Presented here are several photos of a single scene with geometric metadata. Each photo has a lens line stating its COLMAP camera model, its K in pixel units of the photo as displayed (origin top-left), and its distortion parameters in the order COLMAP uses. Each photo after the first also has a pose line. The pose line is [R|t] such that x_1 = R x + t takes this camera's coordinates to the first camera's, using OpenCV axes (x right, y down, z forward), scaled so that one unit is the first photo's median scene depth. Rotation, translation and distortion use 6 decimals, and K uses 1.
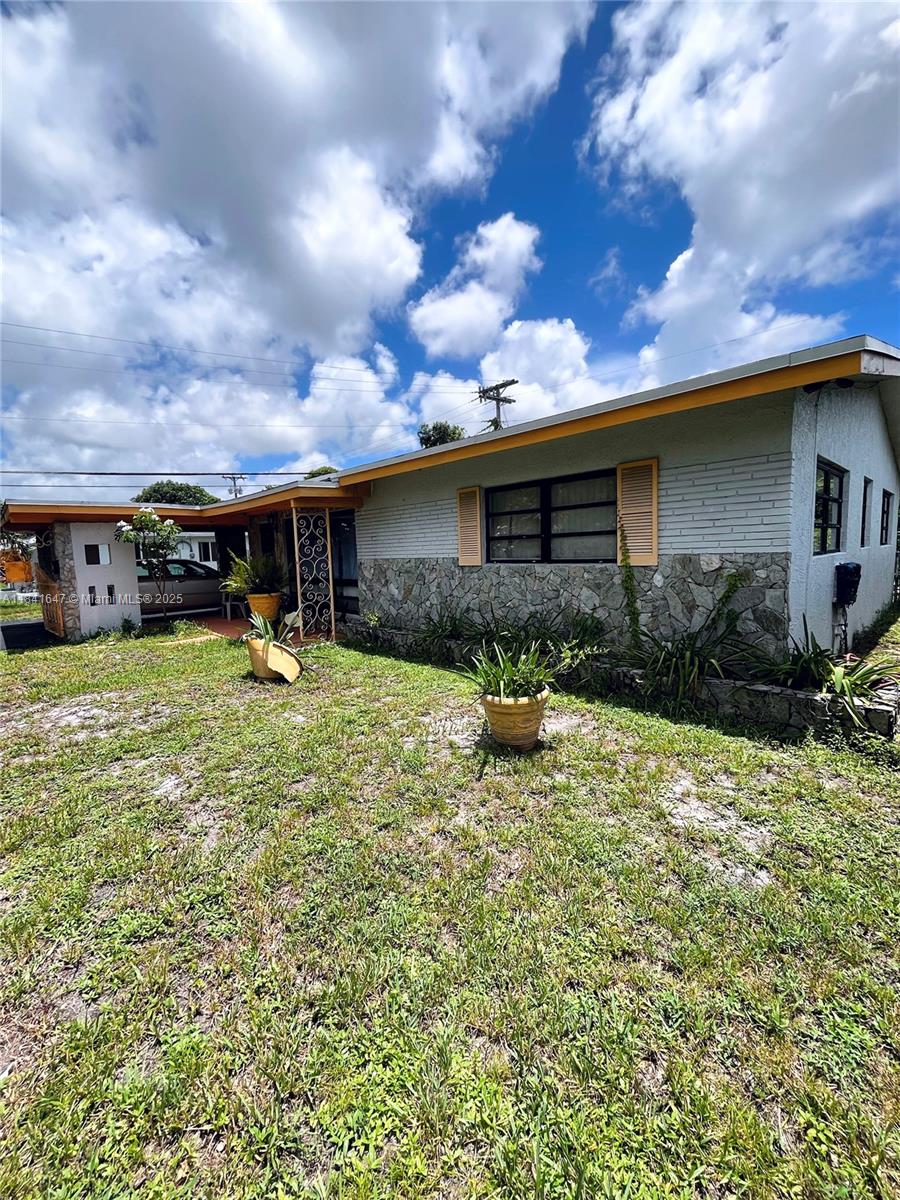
lens RADIAL K [[489.4, 0, 457.0], [0, 489.4, 602.3], [0, 0, 1]] dist [-0.004277, -0.000296]
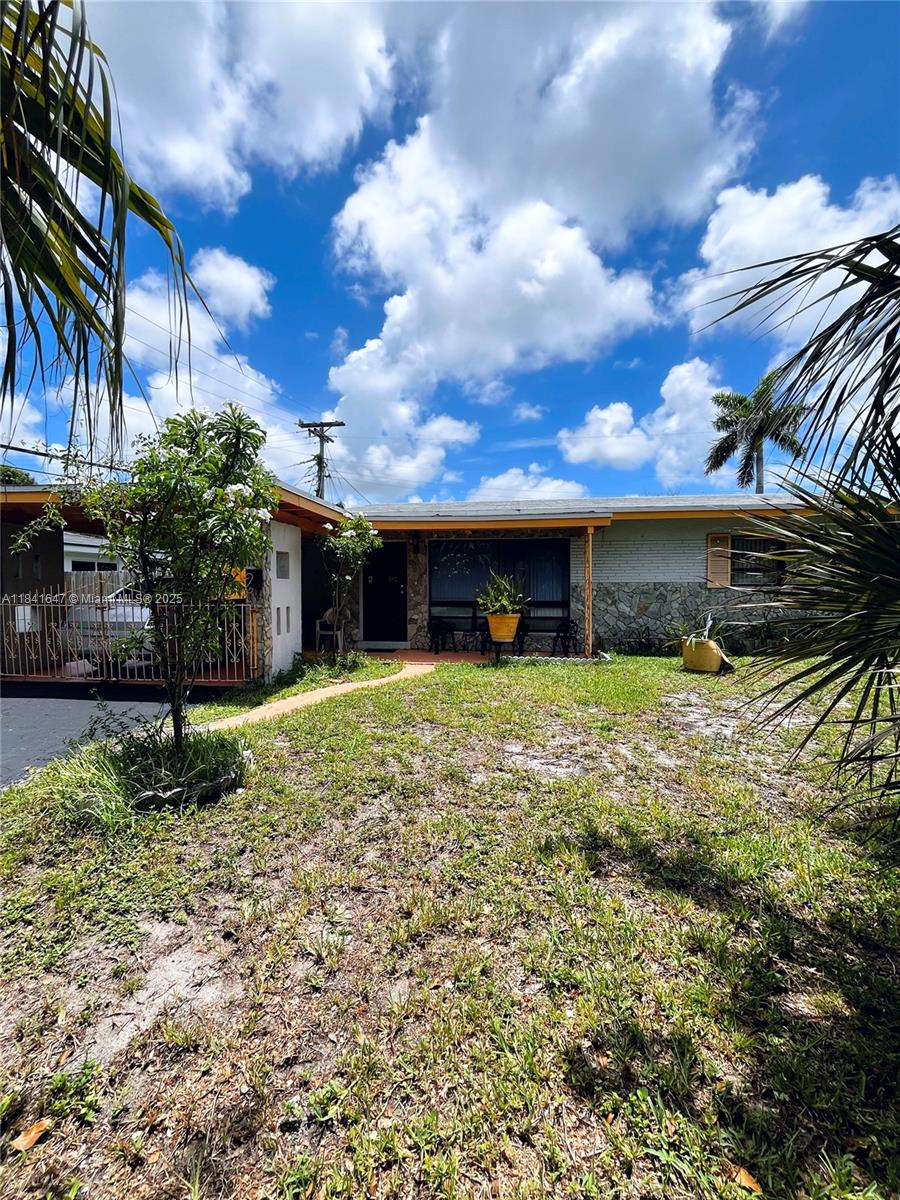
lens RADIAL K [[489.4, 0, 443.0], [0, 489.4, 598.3], [0, 0, 1]] dist [-0.004277, -0.000296]
pose [[0.798516, 0.018134, 0.601700, -2.262175], [0.038679, 0.995935, -0.081346, 0.059896], [-0.600729, 0.088229, 0.794569, 0.562510]]
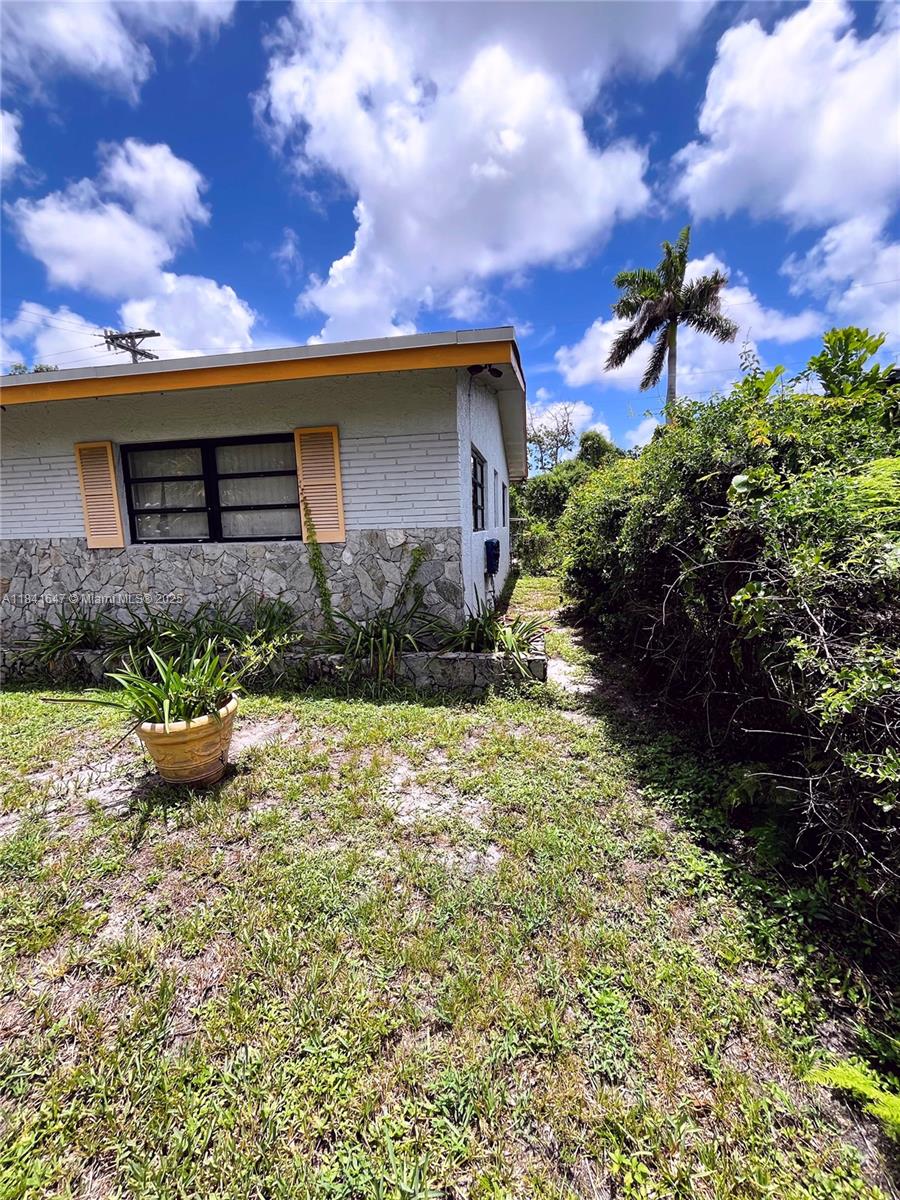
lens RADIAL K [[489.4, 0, 449.5], [0, 489.4, 599.7], [0, 0, 1]] dist [-0.004277, -0.000296]
pose [[0.810052, -0.082026, 0.580593, 0.018307], [0.067125, 0.996630, 0.047150, 0.005536], [-0.582504, 0.000778, 0.812828, 0.138055]]
